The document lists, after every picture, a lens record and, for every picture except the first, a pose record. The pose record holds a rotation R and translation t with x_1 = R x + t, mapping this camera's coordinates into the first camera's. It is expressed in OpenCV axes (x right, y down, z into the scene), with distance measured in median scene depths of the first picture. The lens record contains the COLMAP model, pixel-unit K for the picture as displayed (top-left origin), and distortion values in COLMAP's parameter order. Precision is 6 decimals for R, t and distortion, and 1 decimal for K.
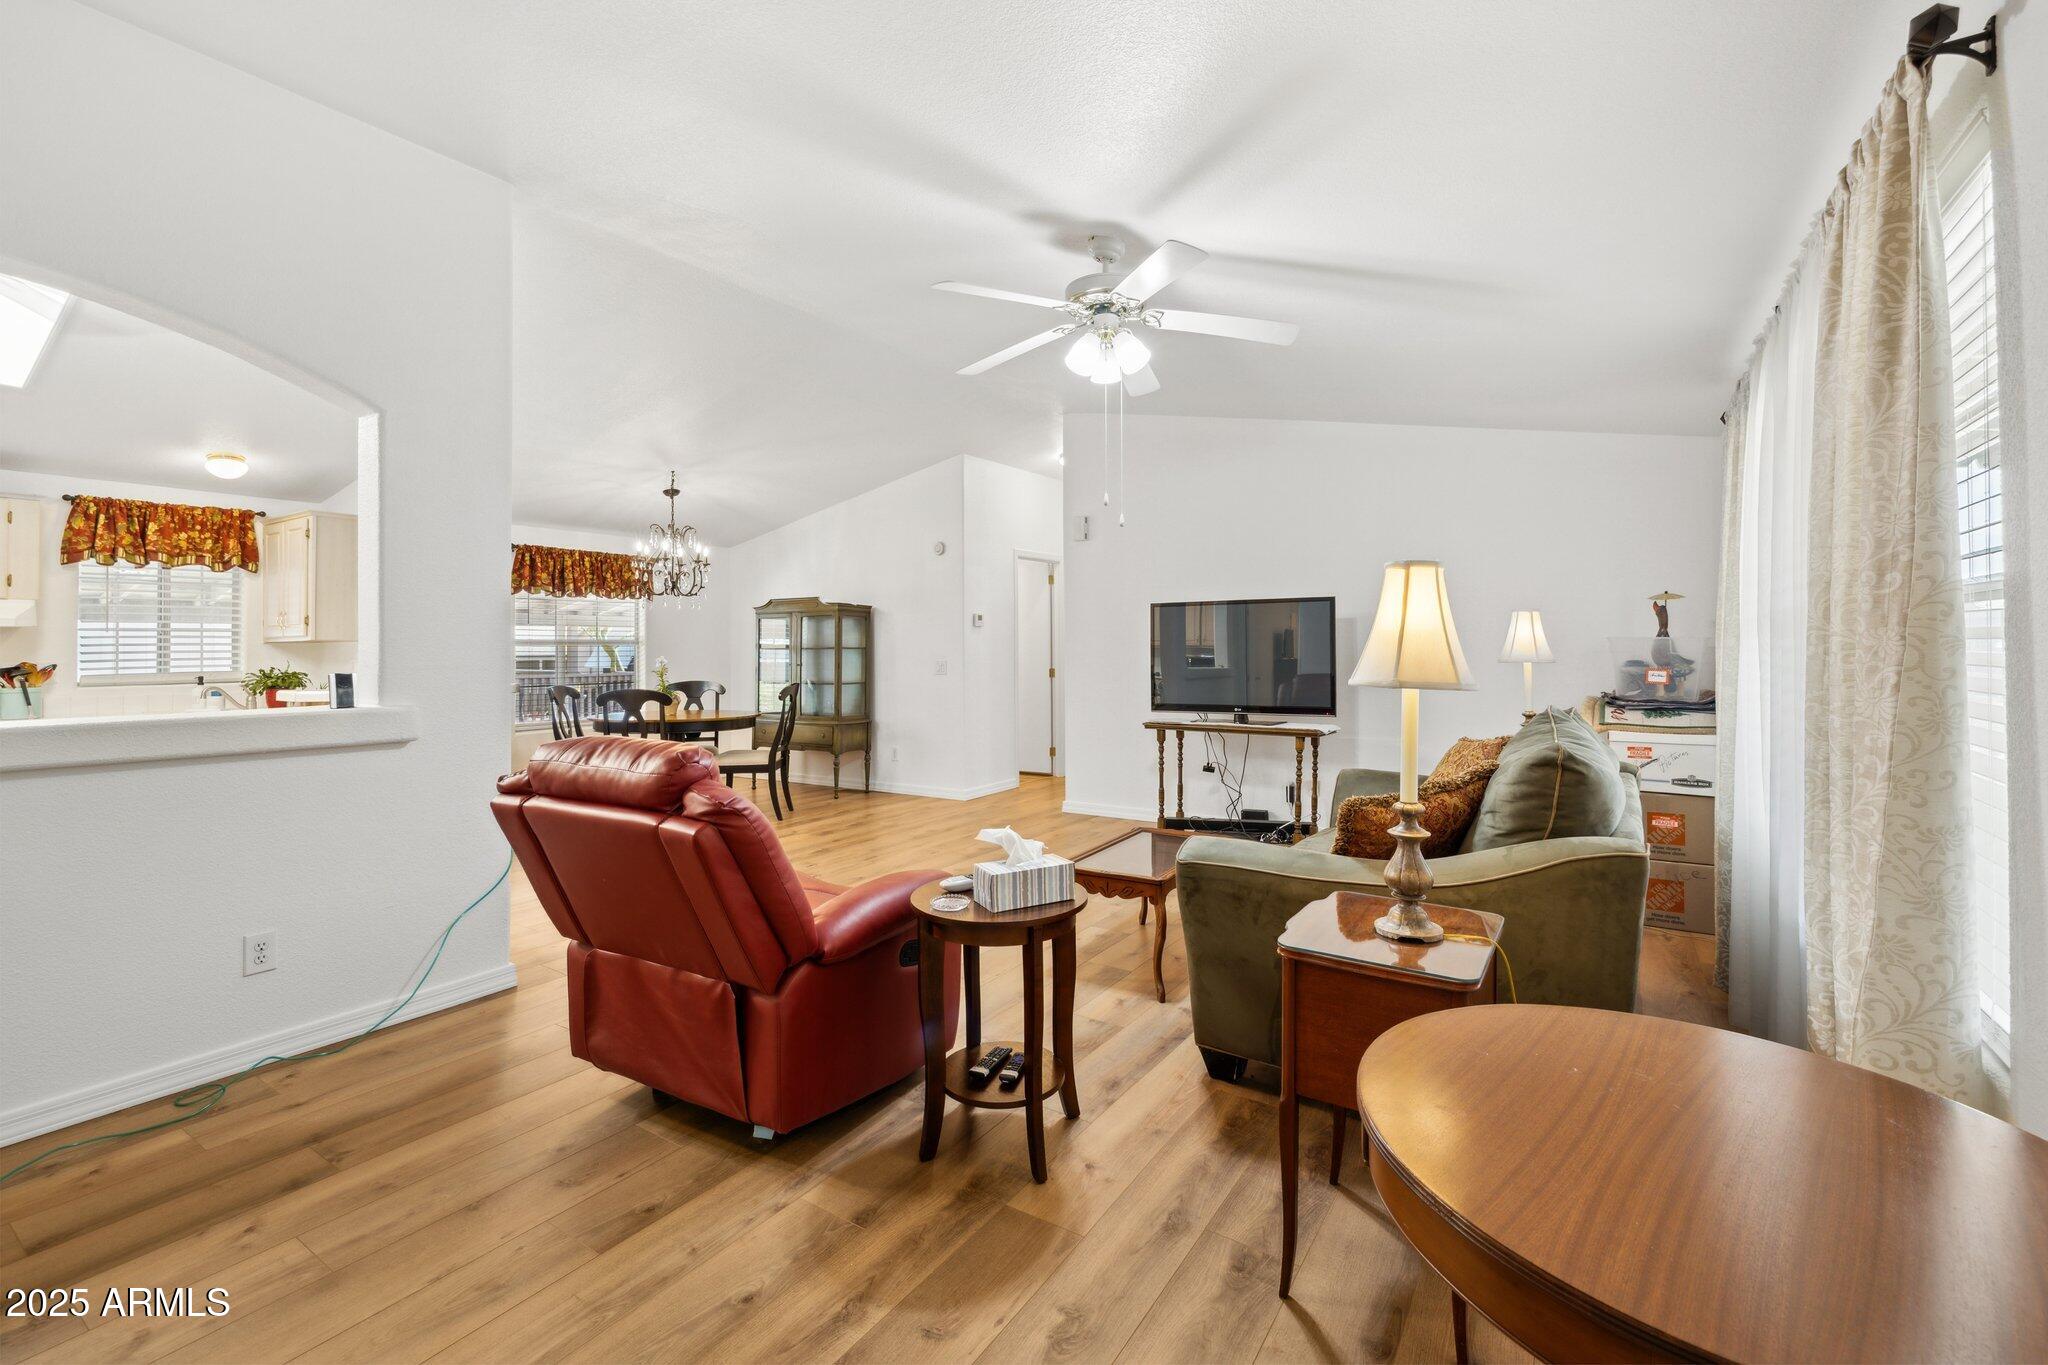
lens RADIAL K [[881.1, 0, 1029.6], [0, 881.1, 649.7], [0, 0, 1]] dist [-0.000721, -0.000033]
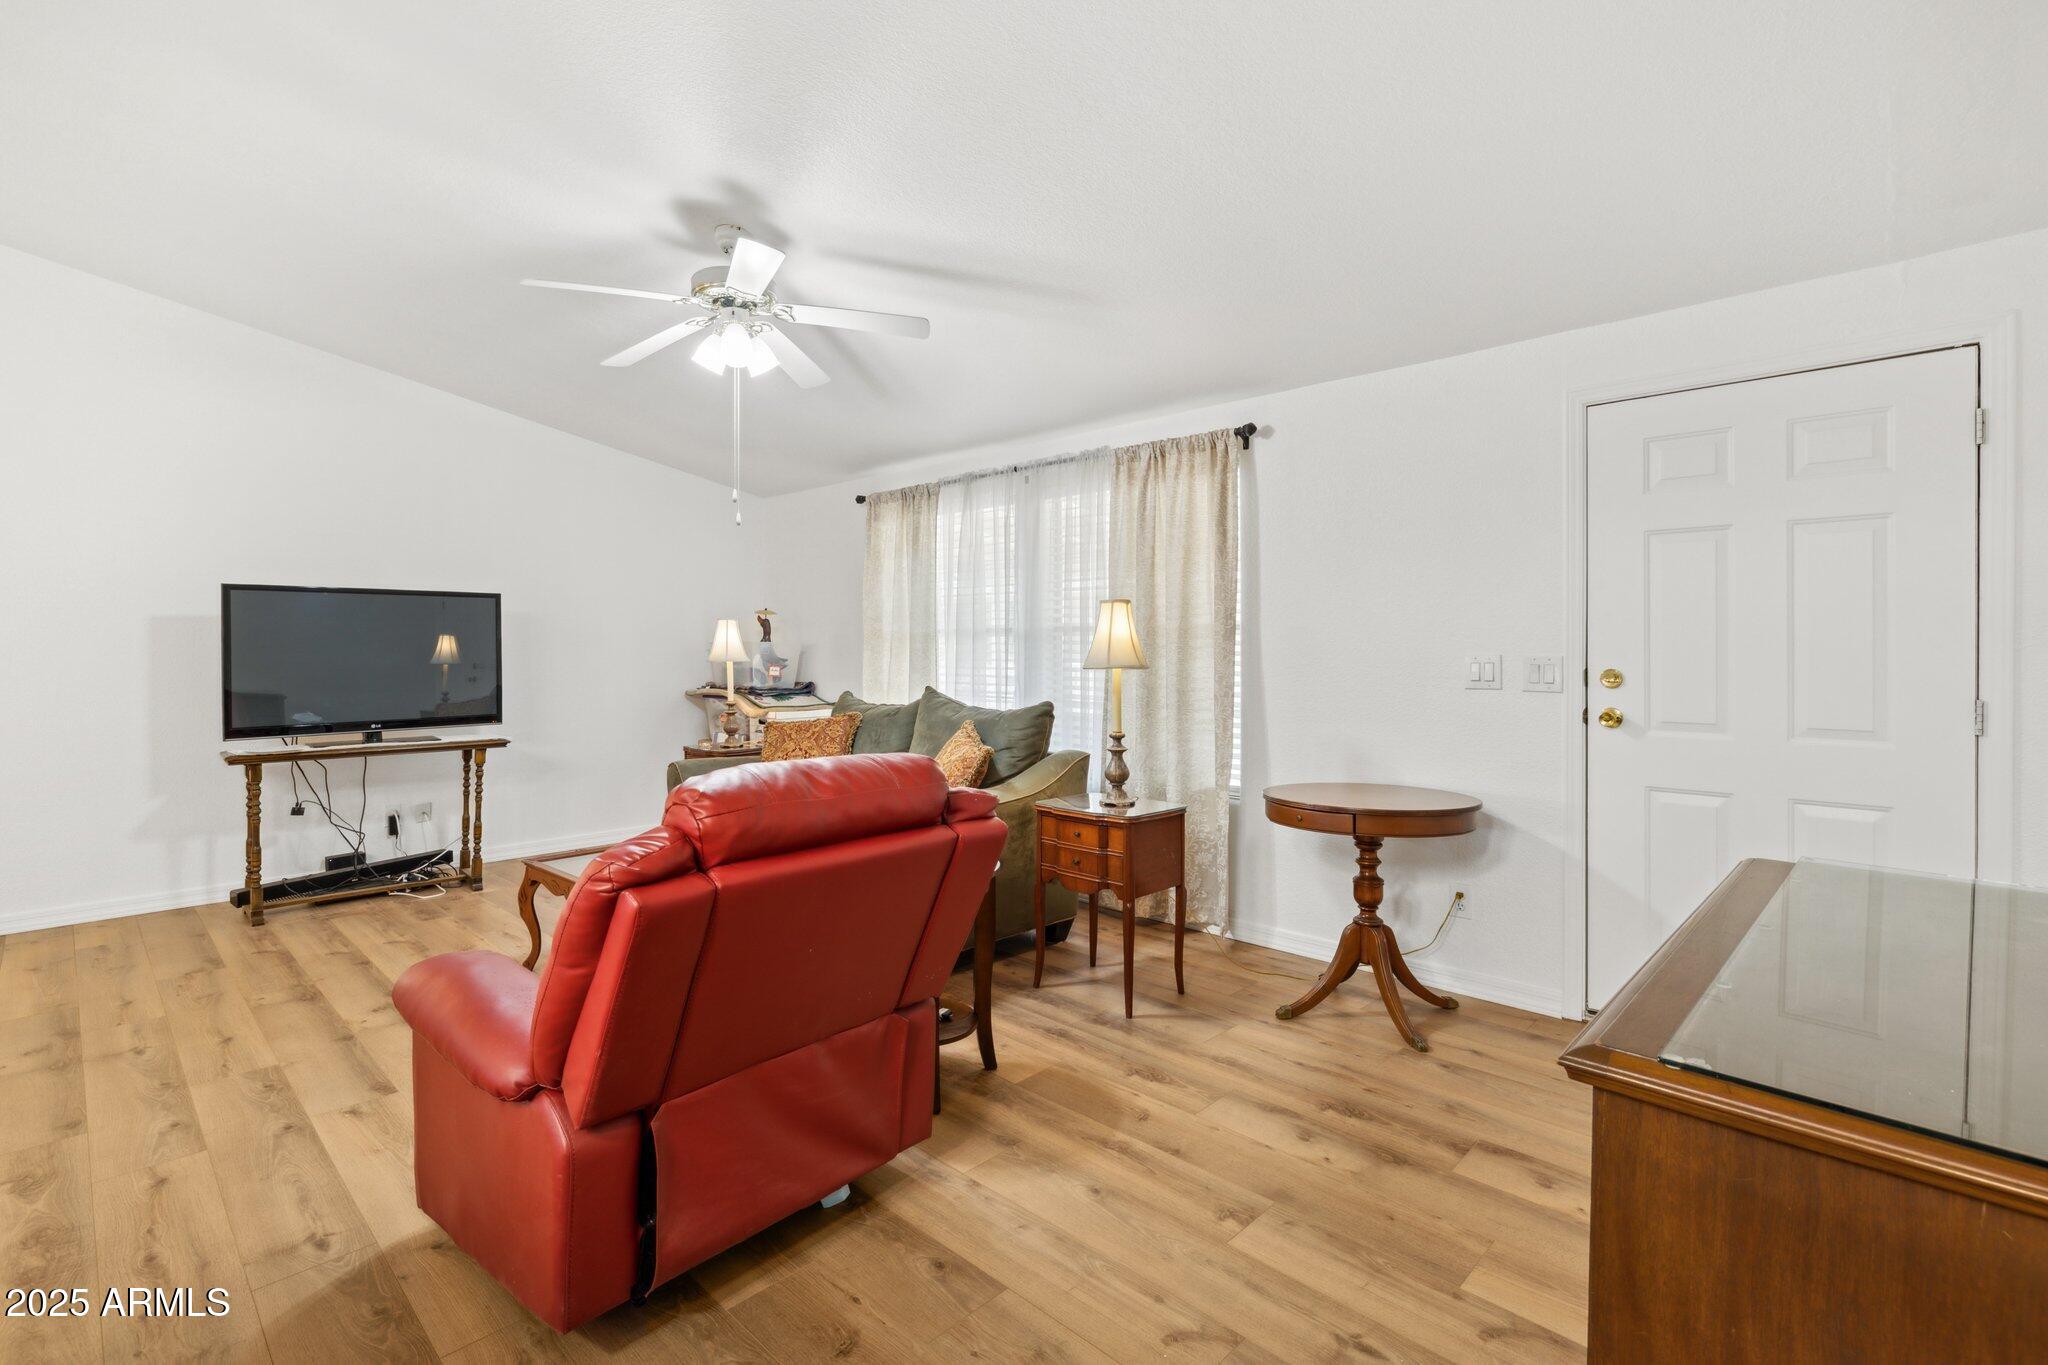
lens RADIAL K [[942.5, 0, 1020.9], [0, 942.5, 672.3], [0, 0, 1]] dist [-0.004080, -0.000208]
pose [[0.189429, -0.019145, 0.981708, -0.632424], [0.000943, 0.999813, 0.019316, 0.004398], [-0.981894, -0.002733, 0.189412, 0.344895]]
